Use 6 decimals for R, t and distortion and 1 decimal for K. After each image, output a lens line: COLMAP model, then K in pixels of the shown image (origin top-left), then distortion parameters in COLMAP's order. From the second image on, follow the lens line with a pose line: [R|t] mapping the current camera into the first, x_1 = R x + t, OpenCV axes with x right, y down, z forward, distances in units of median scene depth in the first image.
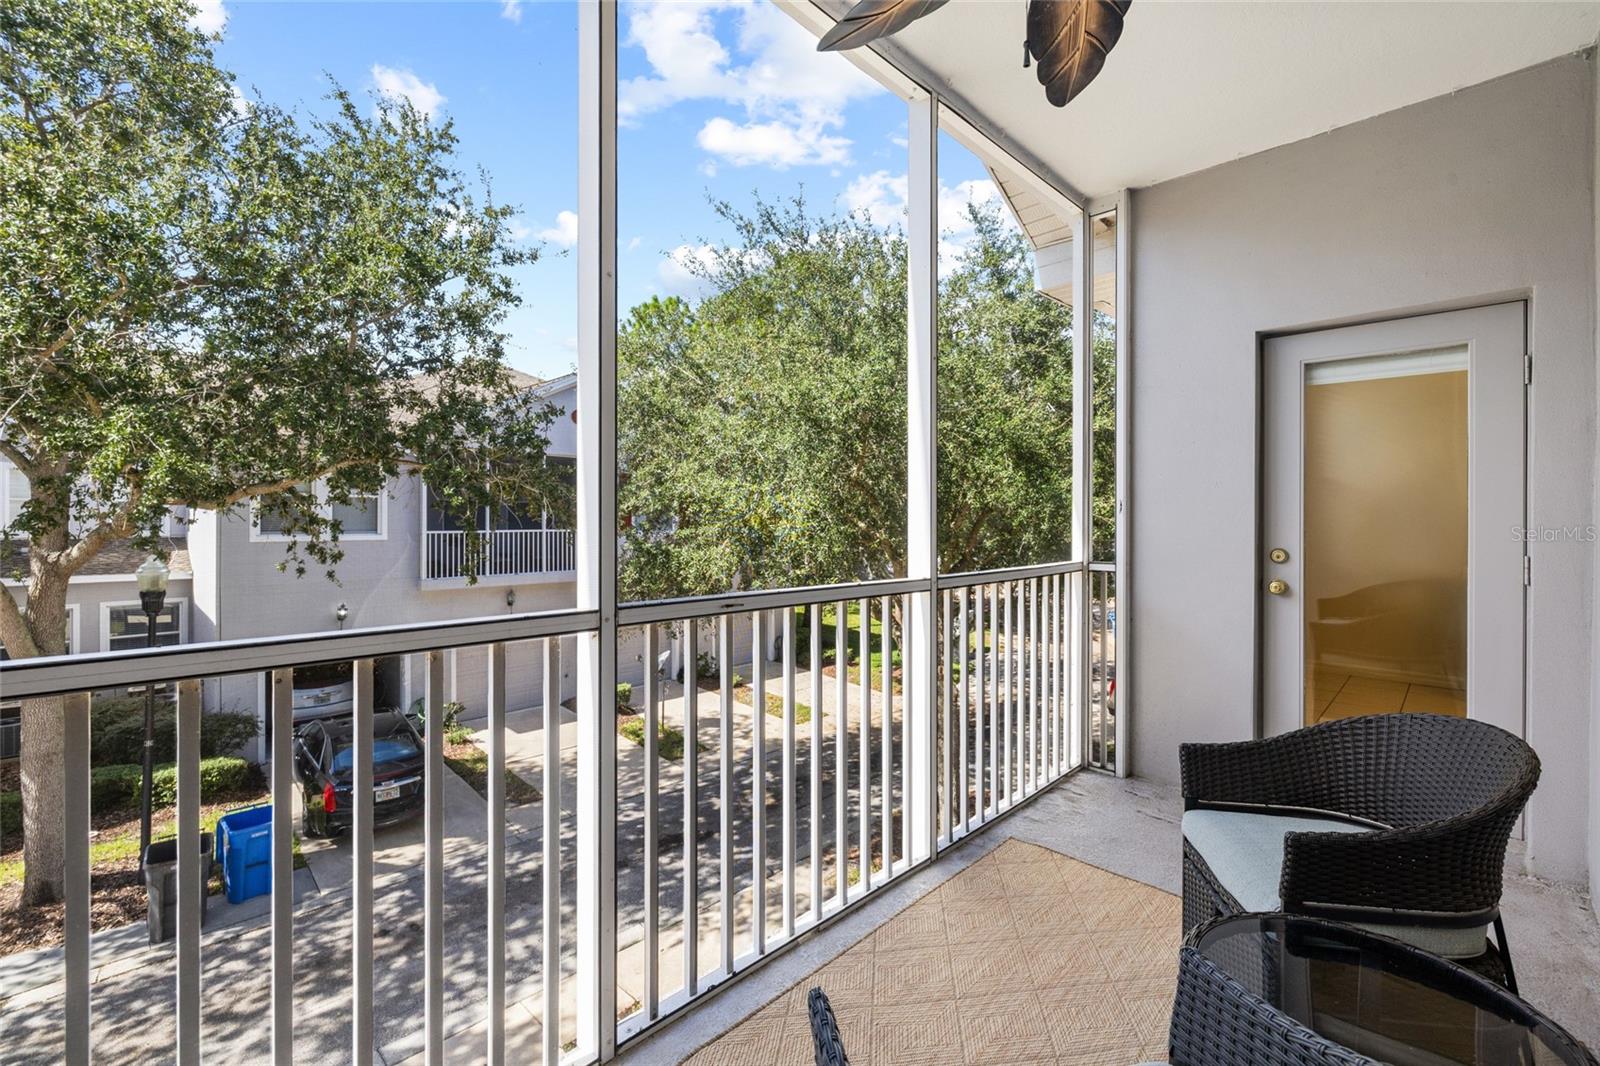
lens RADIAL K [[674.8, 0, 792.4], [0, 674.8, 518.2], [0, 0, 1]] dist [-0.000262, -0.000015]
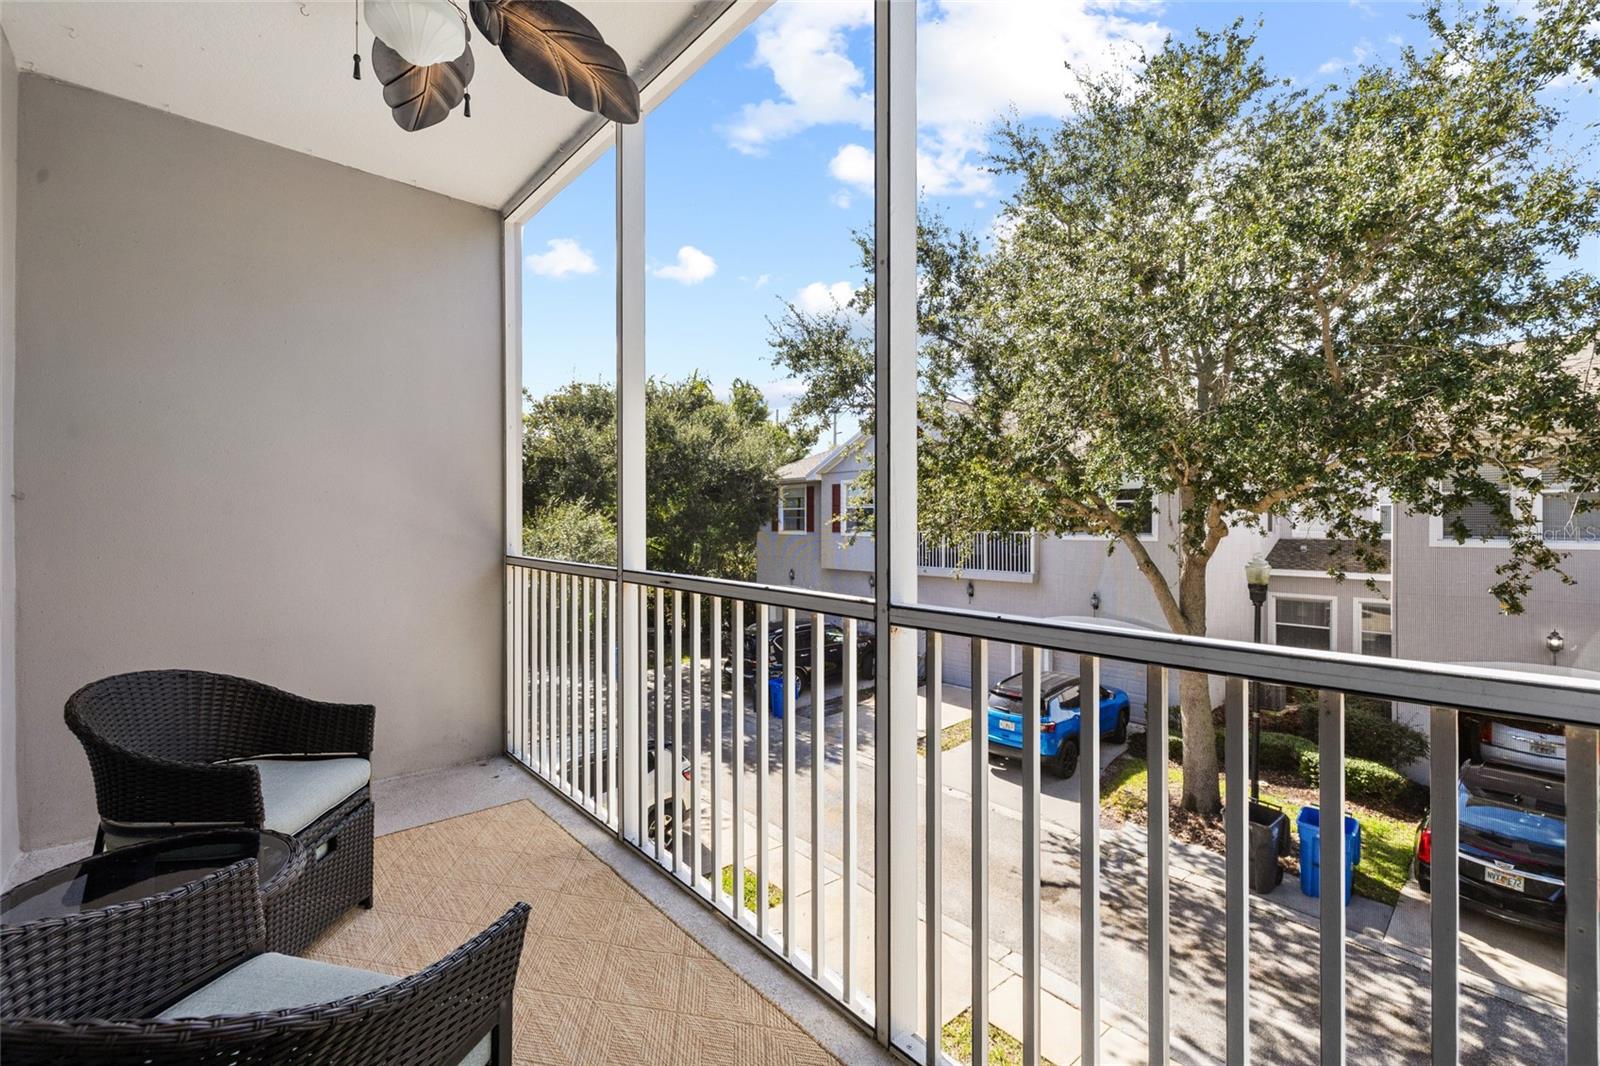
lens RADIAL K [[674.8, 0, 792.4], [0, 674.8, 518.2], [0, 0, 1]] dist [-0.000262, -0.000015]
pose [[-0.048431, -0.003699, -0.998820, 0.223251], [0.001411, 0.999992, -0.003771, -0.002002], [0.998826, -0.001592, -0.048426, 0.239007]]
